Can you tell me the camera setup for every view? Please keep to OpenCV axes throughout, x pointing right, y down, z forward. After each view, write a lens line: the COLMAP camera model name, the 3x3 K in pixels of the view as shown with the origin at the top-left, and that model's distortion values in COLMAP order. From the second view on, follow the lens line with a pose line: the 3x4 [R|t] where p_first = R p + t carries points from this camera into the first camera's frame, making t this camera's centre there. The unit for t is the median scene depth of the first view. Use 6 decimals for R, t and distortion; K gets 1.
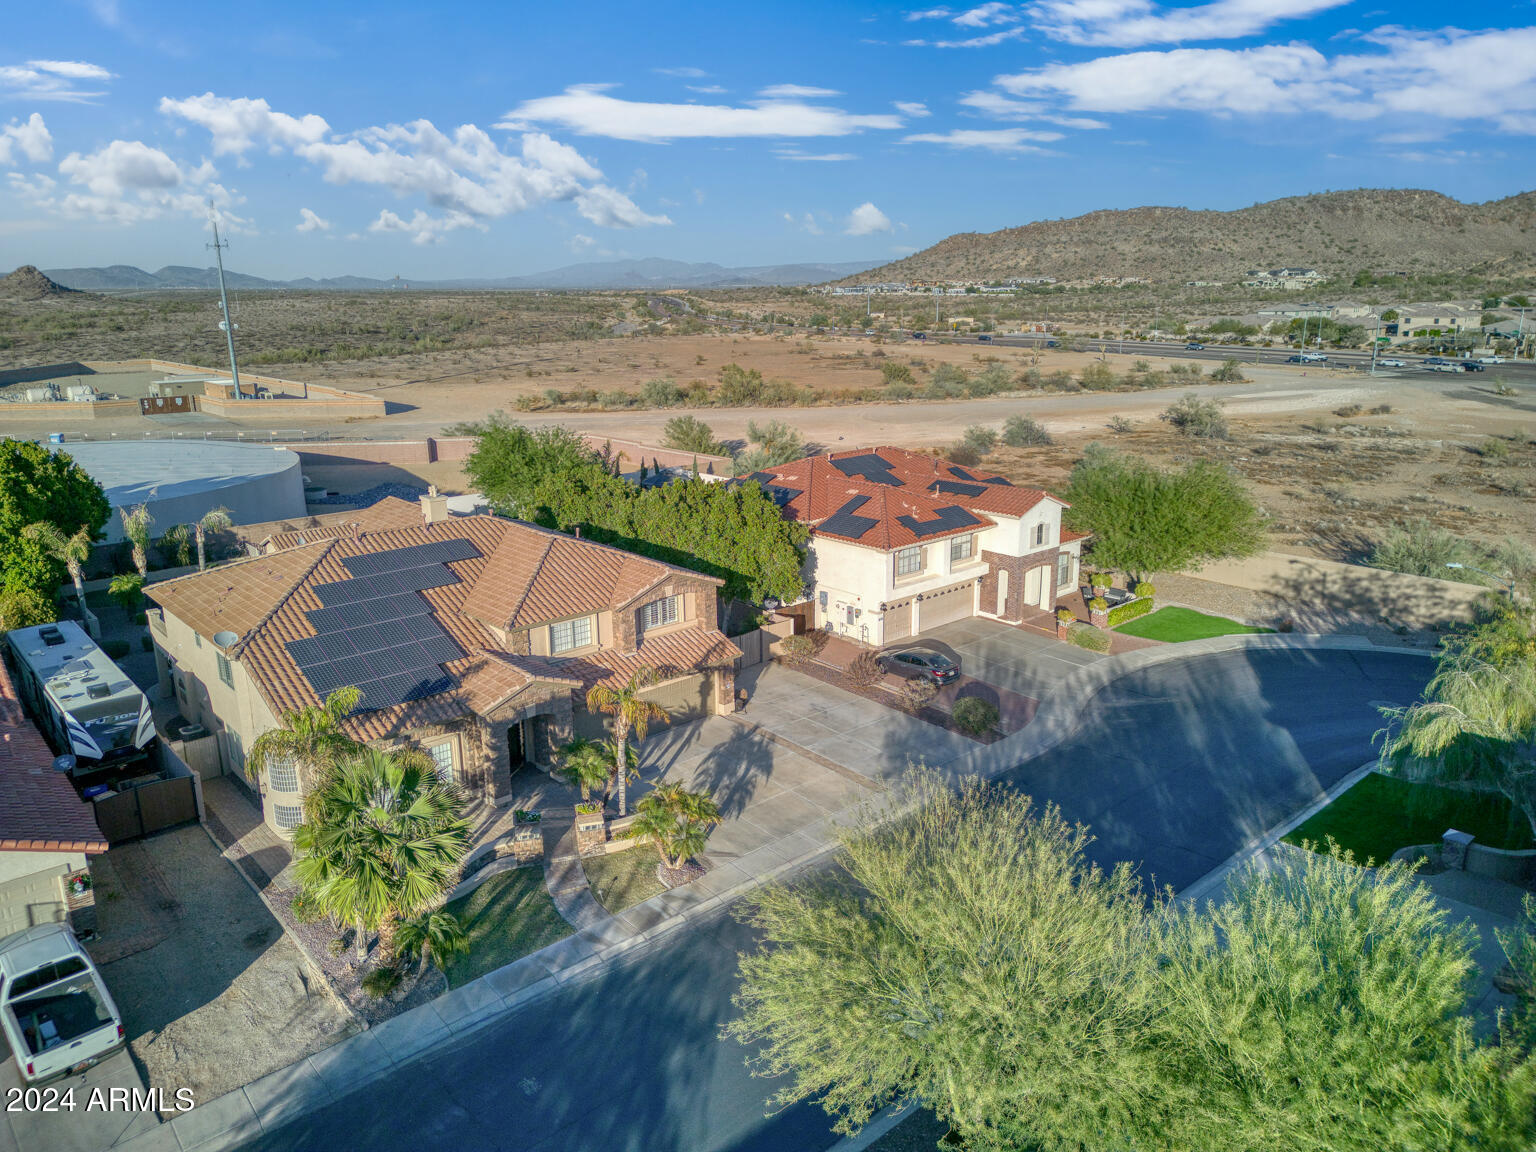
lens RADIAL K [[1069.7, 0, 768.0], [0, 1069.7, 576.0], [0, 0, 1]] dist [0.089122, -0.088985]
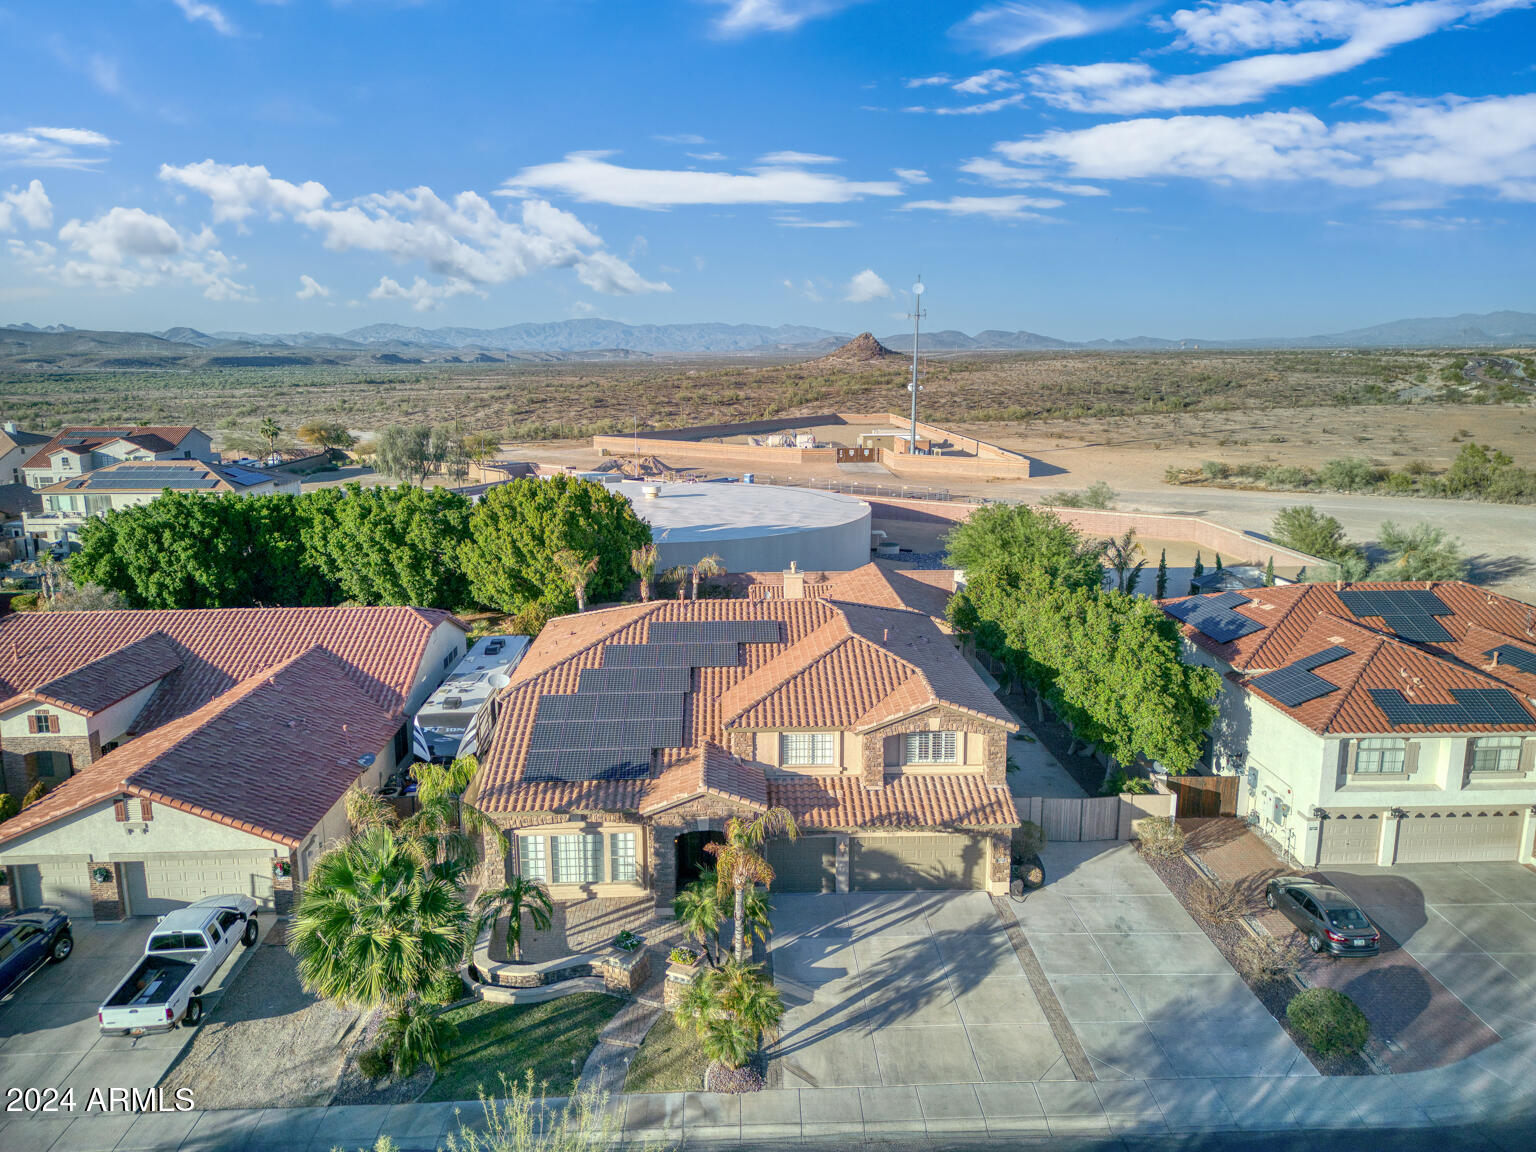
lens RADIAL K [[1072.4, 0, 766.3], [0, 1072.4, 571.6], [0, 0, 1]] dist [0.076649, -0.075460]
pose [[0.773479, 0.133342, -0.619636, 0.292915], [-0.167959, 0.985791, 0.002477, -0.078969], [0.611162, 0.102158, 0.784885, 0.246721]]
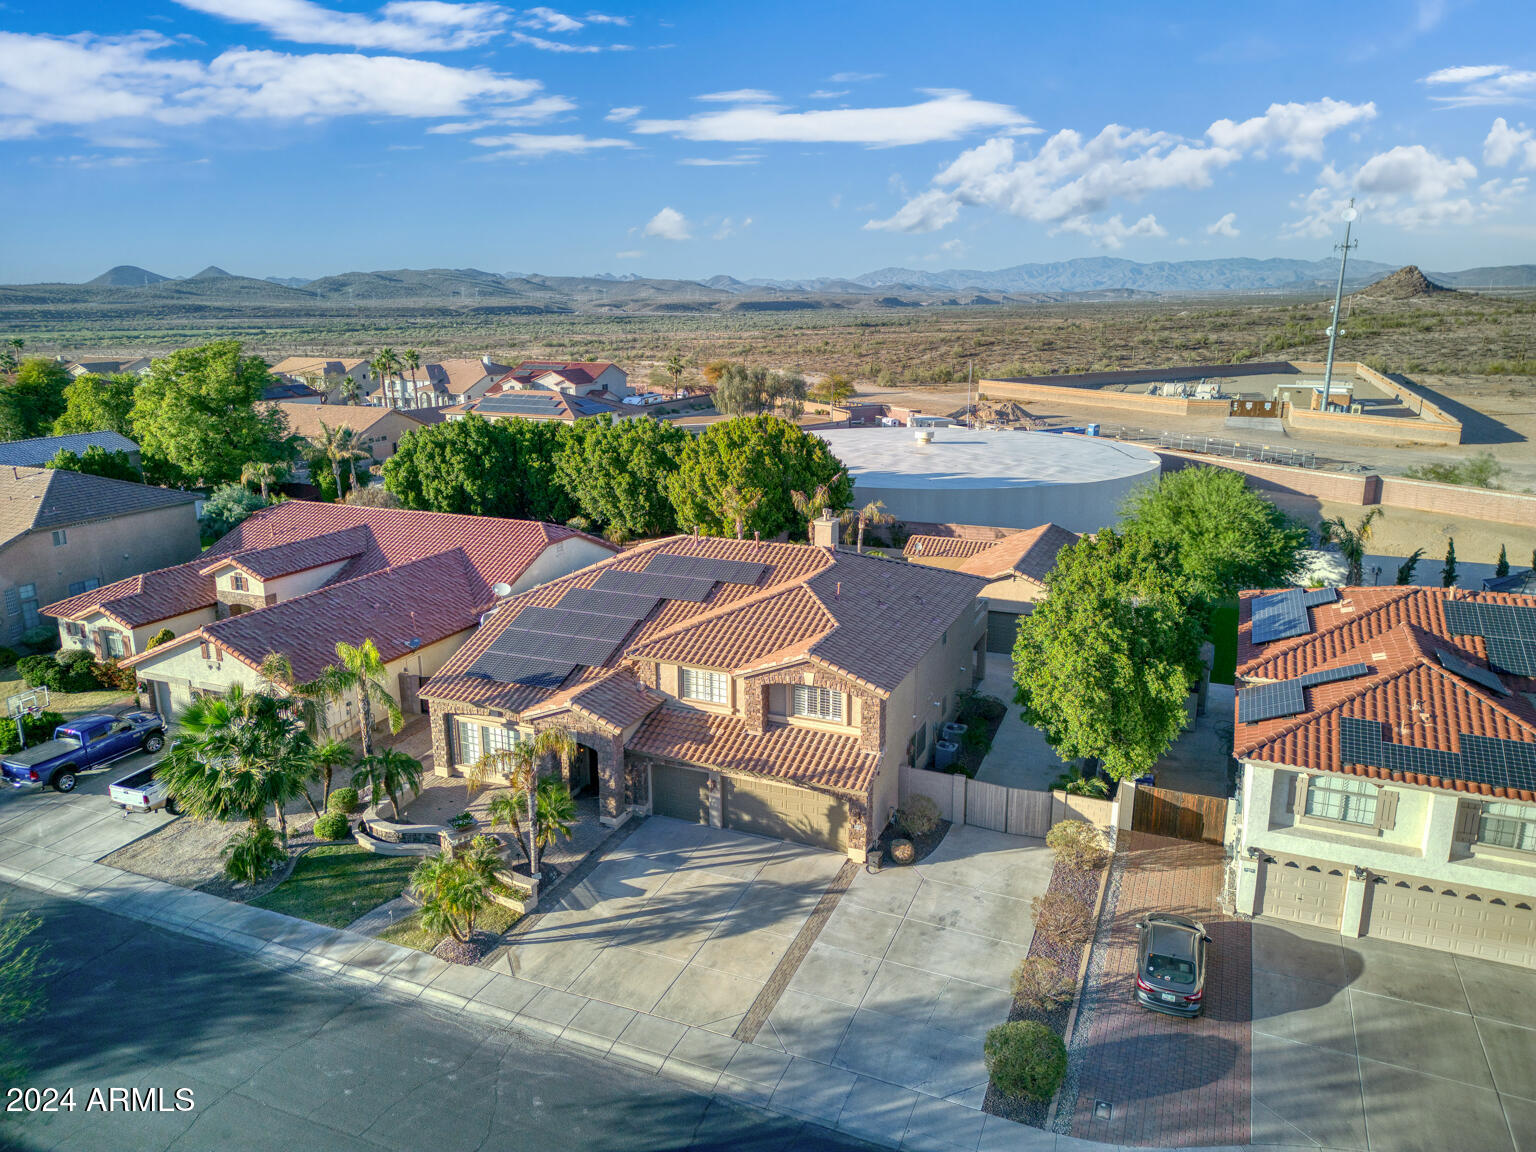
lens RADIAL K [[1069.7, 0, 768.0], [0, 1069.7, 576.0], [0, 0, 1]] dist [0.089122, -0.088985]
pose [[0.425466, 0.234164, -0.874154, 0.562702], [-0.232483, 0.961808, 0.144491, -0.164591], [0.874603, 0.141750, 0.463656, 0.559668]]
